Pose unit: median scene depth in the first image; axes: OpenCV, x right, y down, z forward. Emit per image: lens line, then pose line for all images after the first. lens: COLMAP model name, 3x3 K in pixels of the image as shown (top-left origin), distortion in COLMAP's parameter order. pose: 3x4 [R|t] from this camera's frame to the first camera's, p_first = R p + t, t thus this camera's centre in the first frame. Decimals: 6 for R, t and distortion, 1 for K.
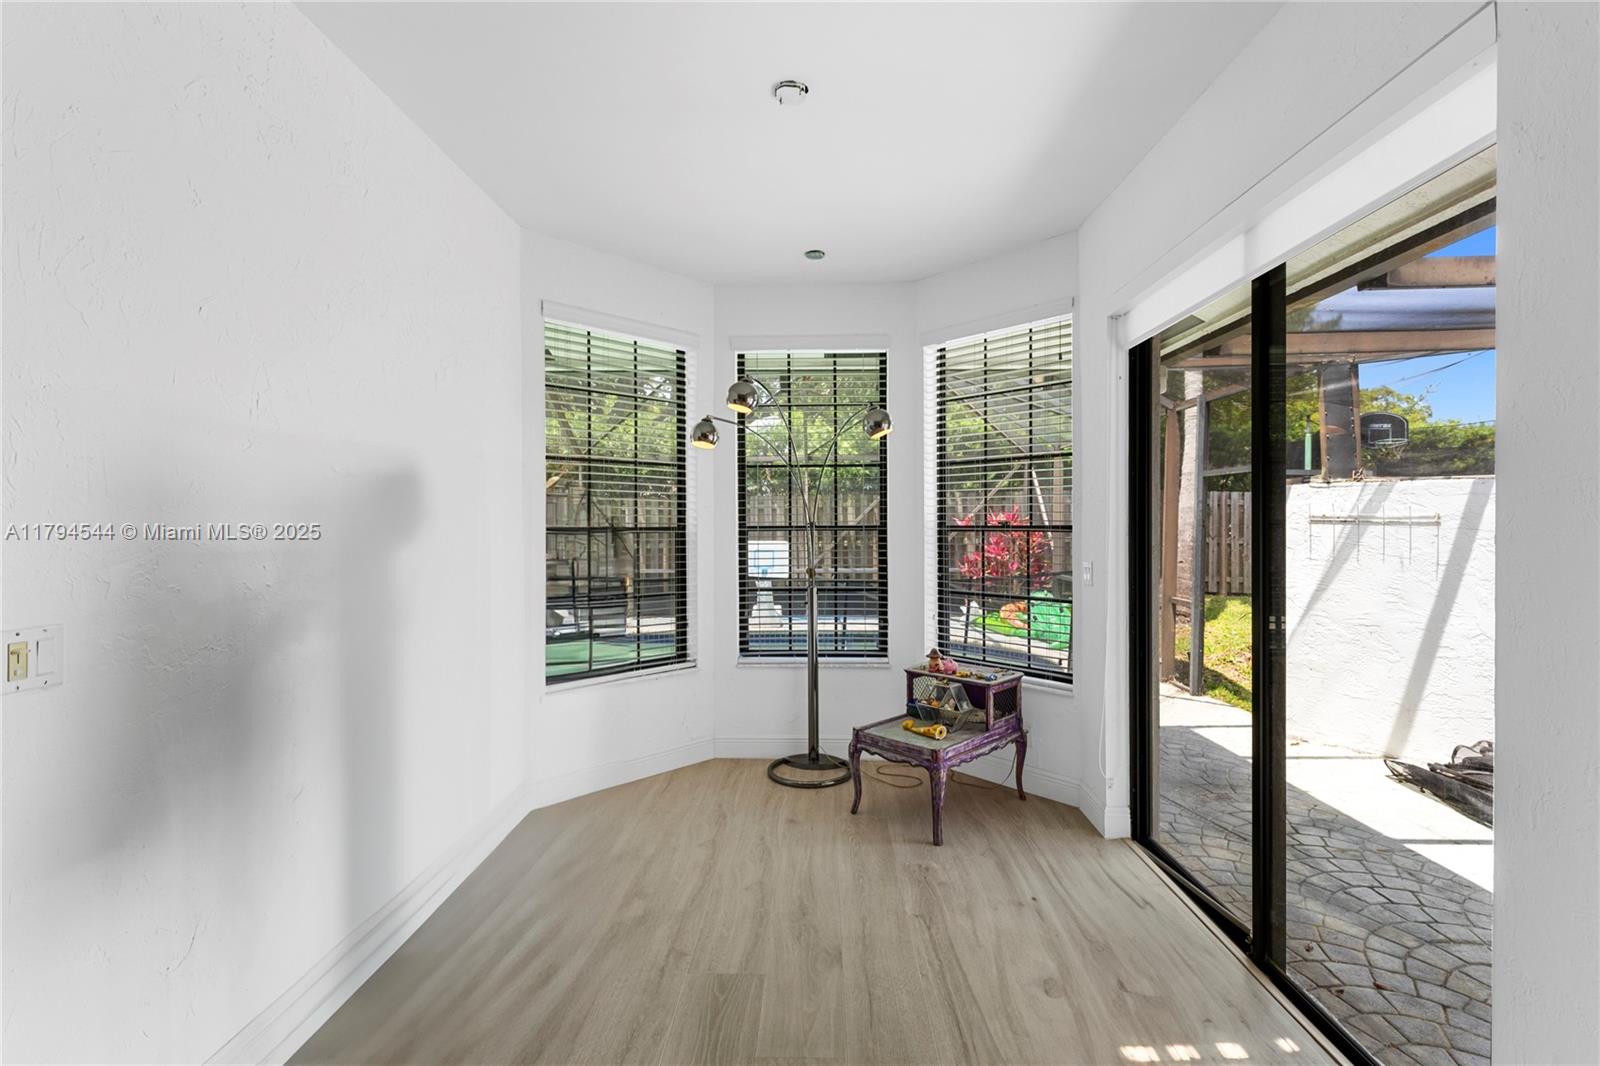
lens RADIAL K [[732.2, 0, 800.0], [0, 732.2, 530.1], [0, 0, 1]] dist [0.001776, -0.000364]
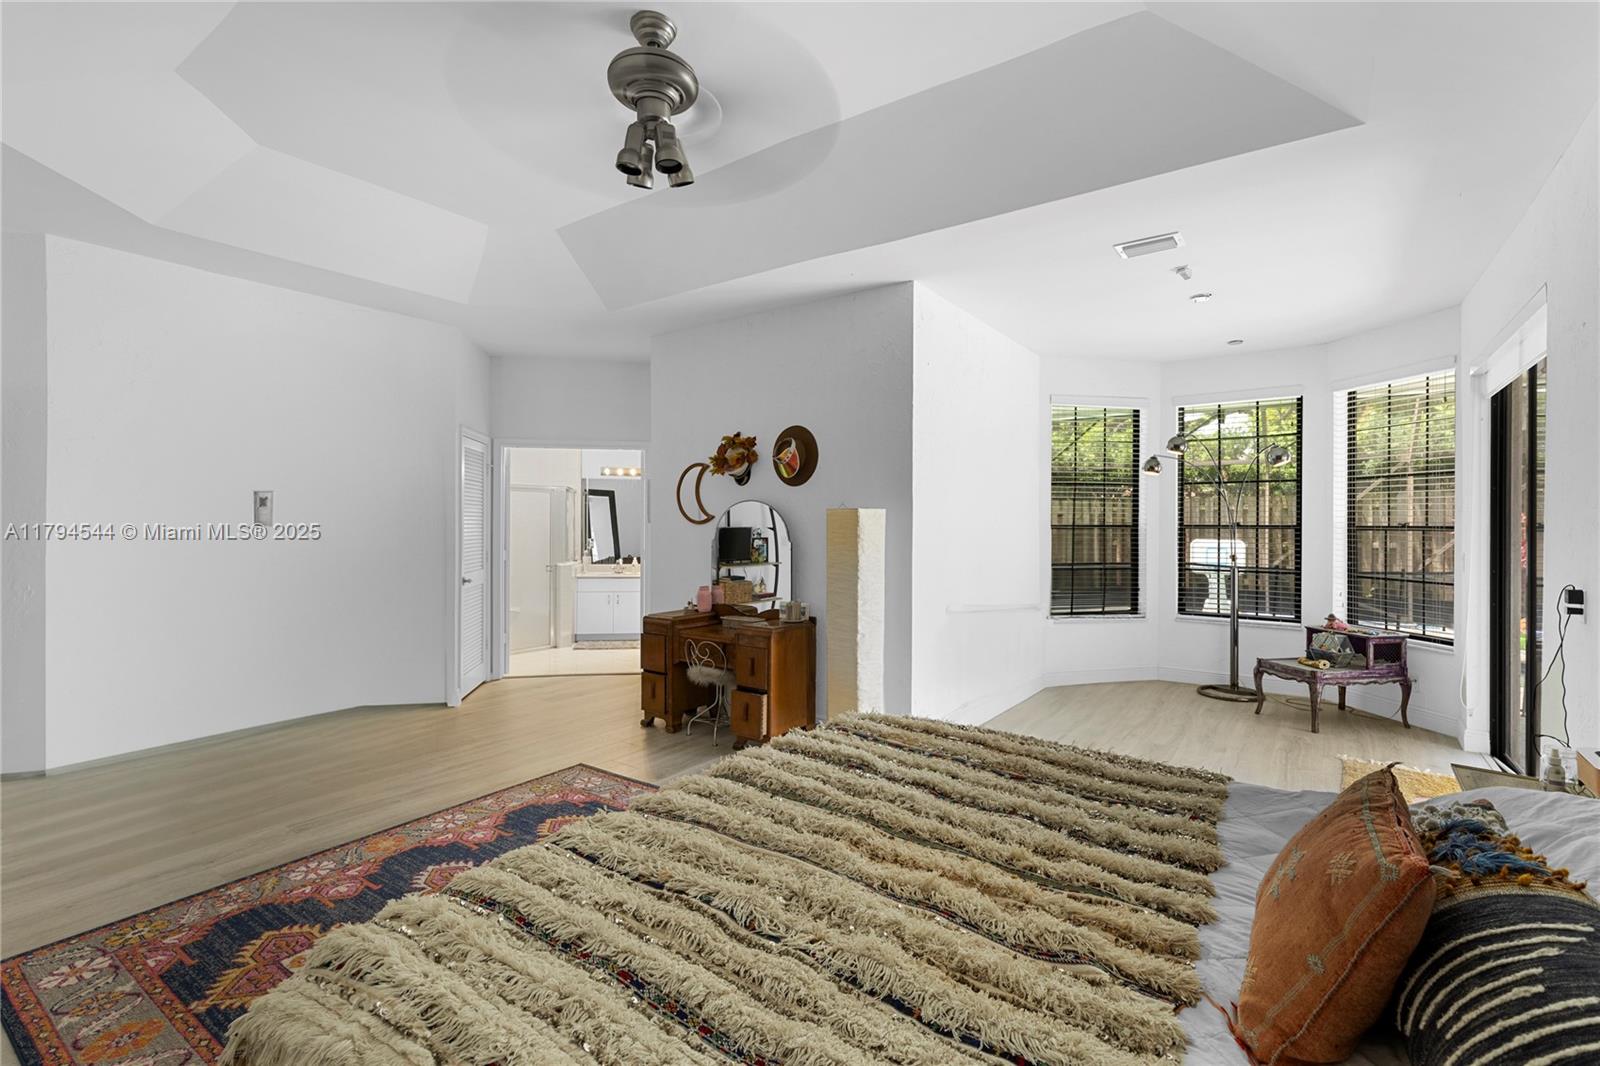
lens RADIAL K [[732.2, 0, 801.6], [0, 732.2, 529.5], [0, 0, 1]] dist [0.001776, -0.000364]
pose [[0.832030, 0.009486, -0.554650, 0.111717], [-0.010762, 0.999942, 0.000957, 0.010920], [0.554627, 0.005173, 0.832083, -0.693973]]
